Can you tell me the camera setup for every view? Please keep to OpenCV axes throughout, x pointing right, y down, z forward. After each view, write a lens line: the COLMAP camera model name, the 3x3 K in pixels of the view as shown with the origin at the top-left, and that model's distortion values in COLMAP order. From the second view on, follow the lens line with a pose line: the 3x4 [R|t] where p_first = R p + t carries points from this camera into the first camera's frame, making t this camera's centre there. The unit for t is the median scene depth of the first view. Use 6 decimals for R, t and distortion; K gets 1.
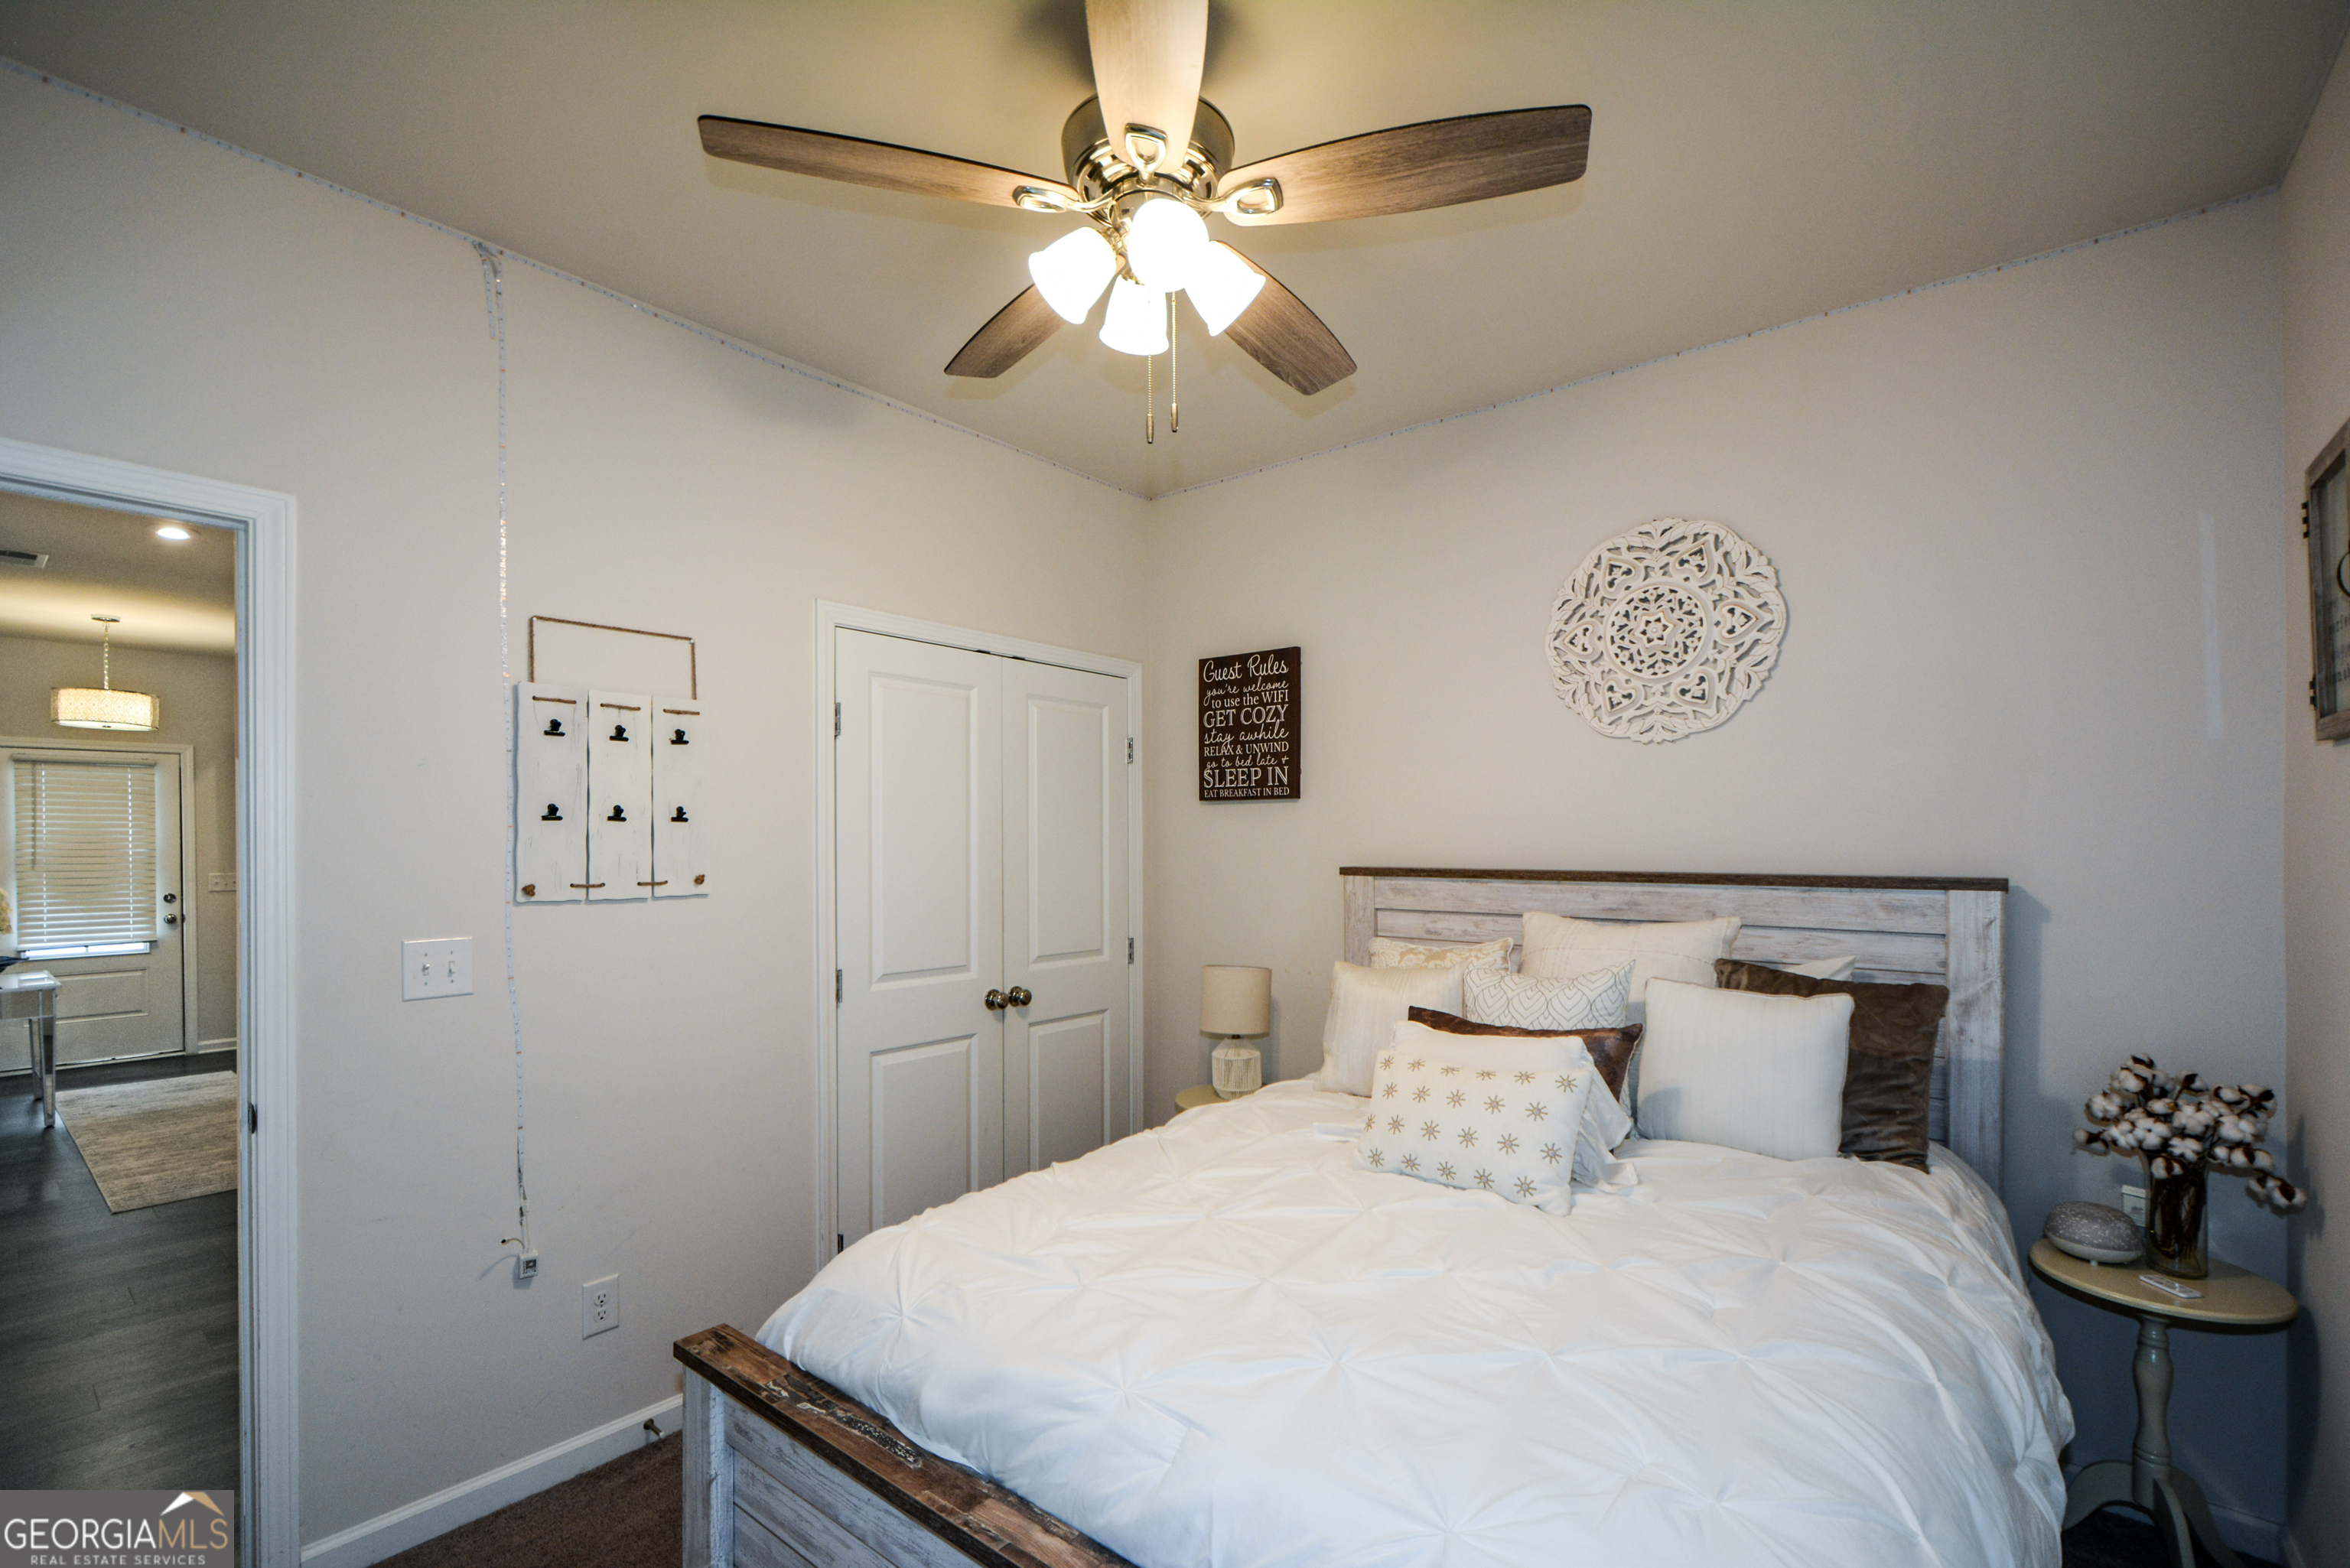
lens RADIAL K [[1043.2, 0, 1155.8], [0, 1043.2, 852.6], [0, 0, 1]] dist [-0.008163, -0.002308]
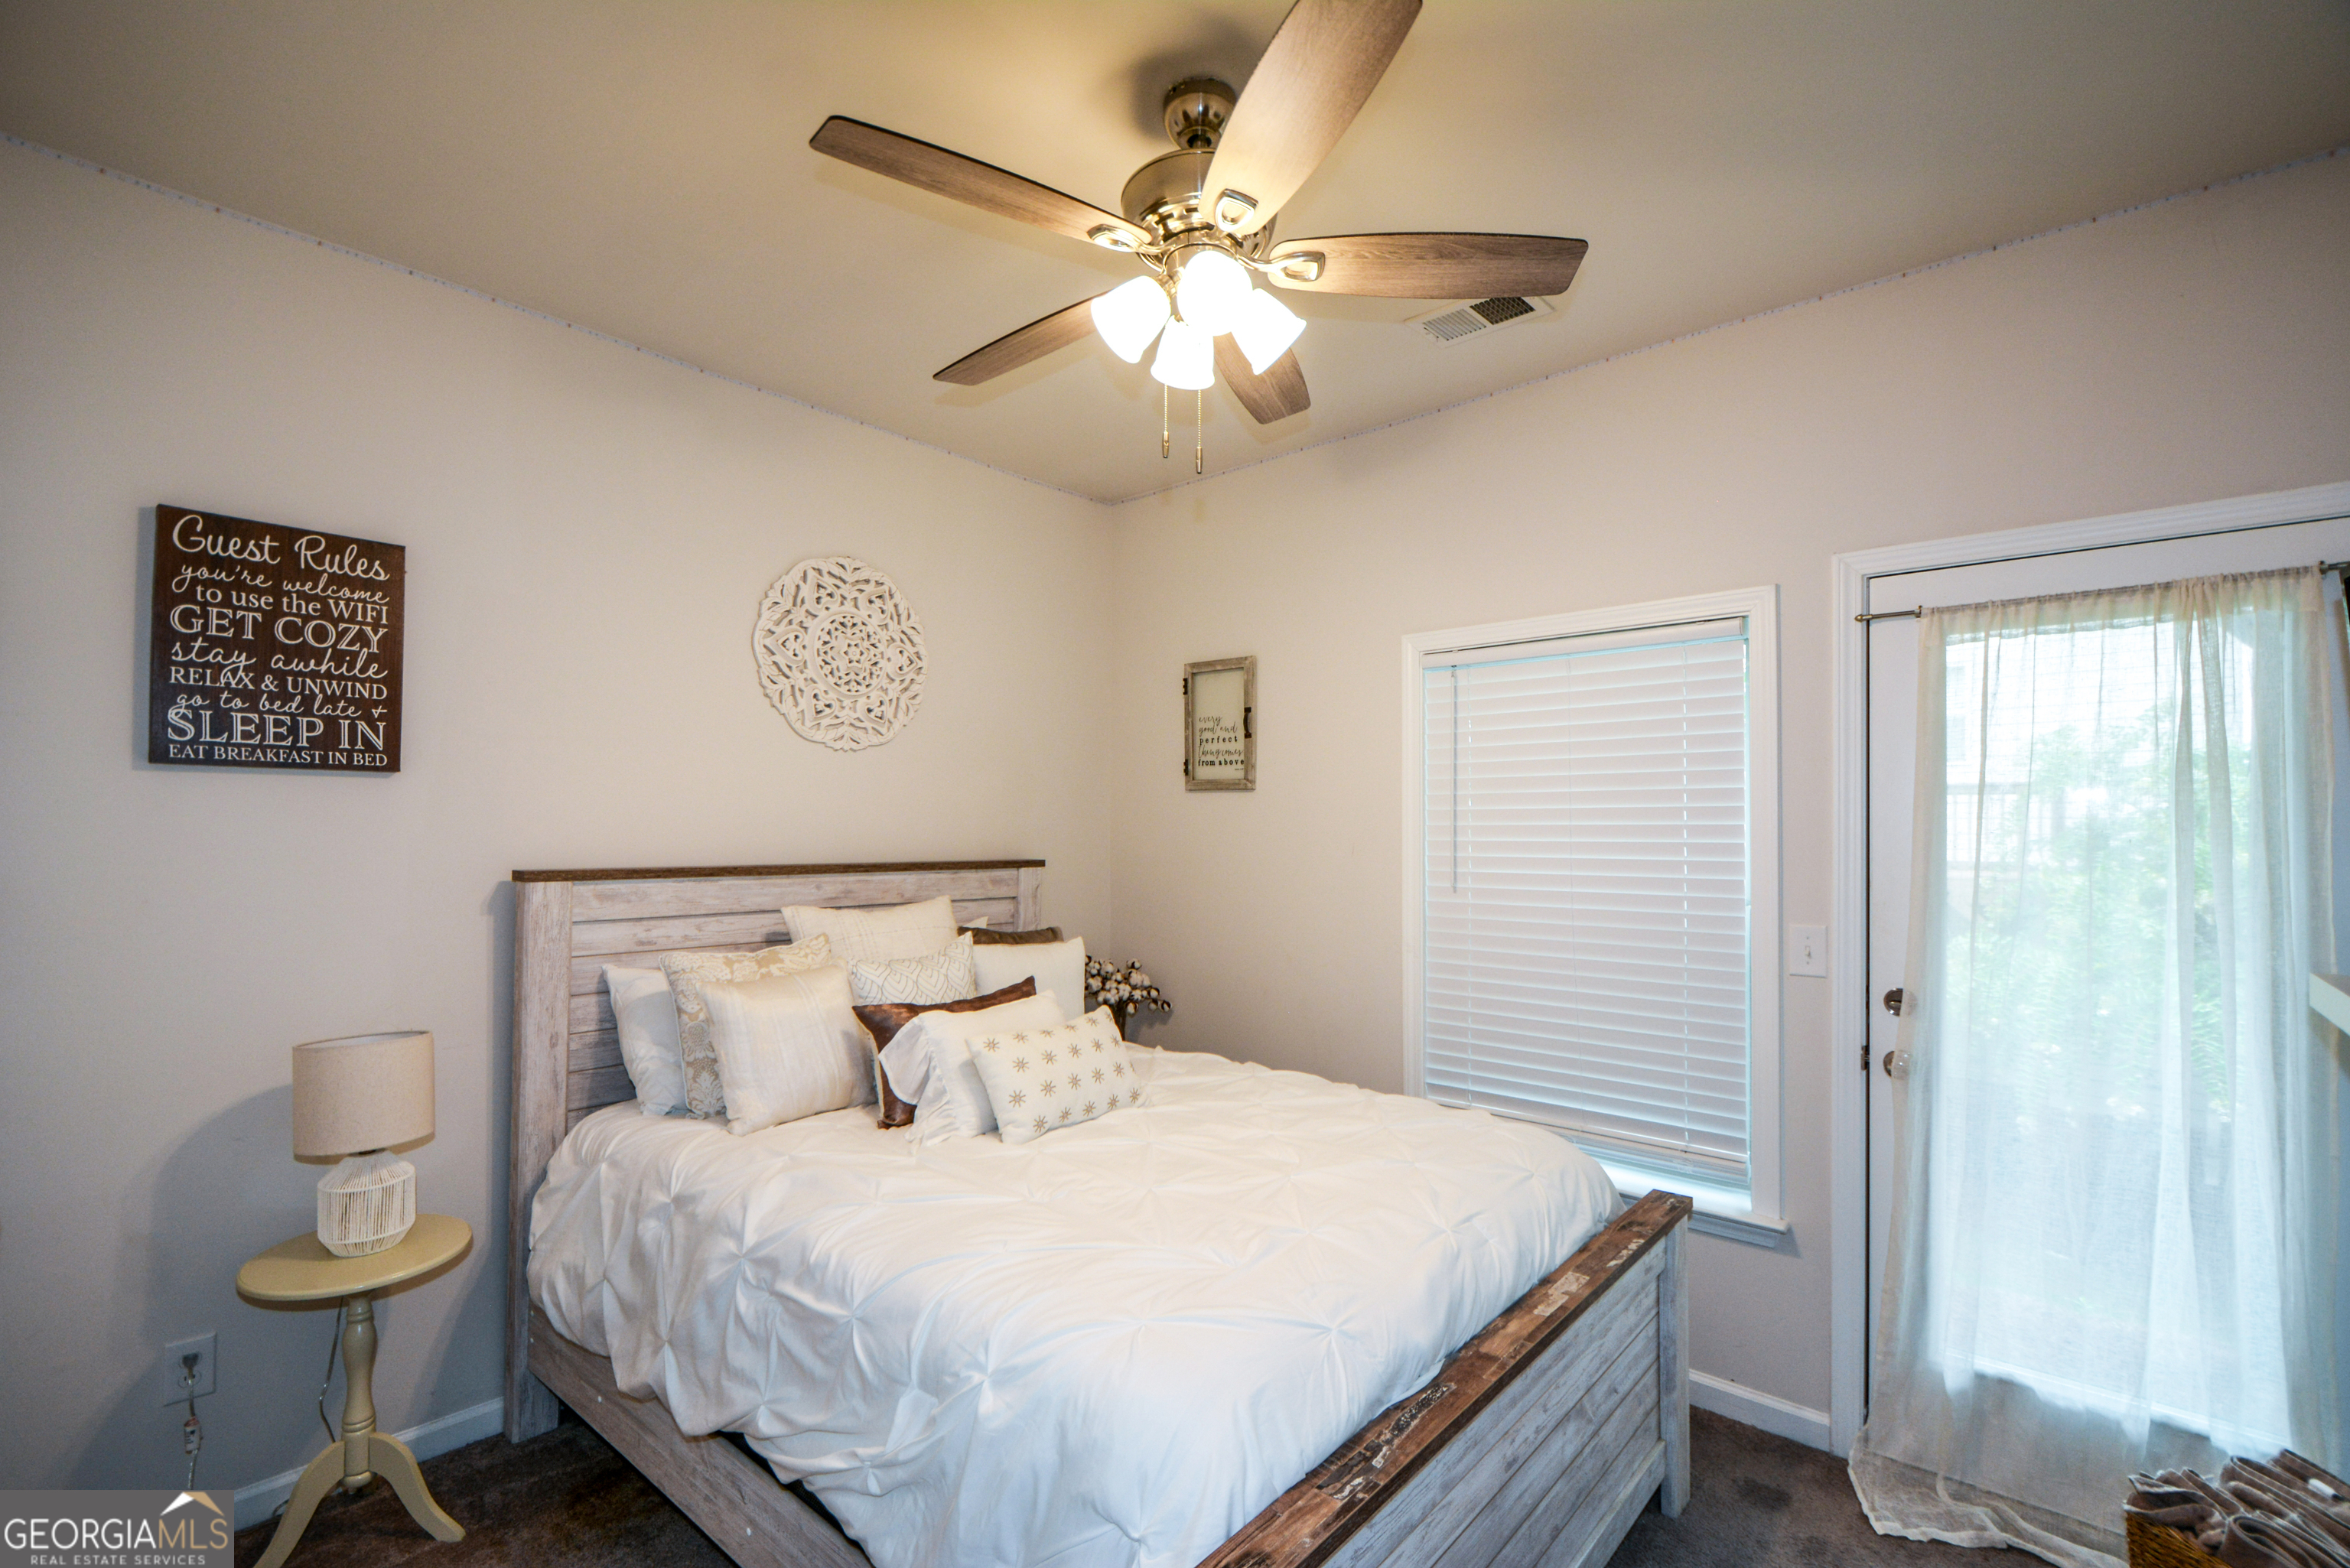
lens RADIAL K [[1043.2, 0, 1188.6], [0, 1043.2, 839.9], [0, 0, 1]] dist [-0.008163, -0.002308]
pose [[0.008737, -0.007032, 0.999937, -0.573485], [0.005752, 0.999959, 0.006982, -0.011254], [-0.999945, 0.005690, 0.008777, 0.529316]]
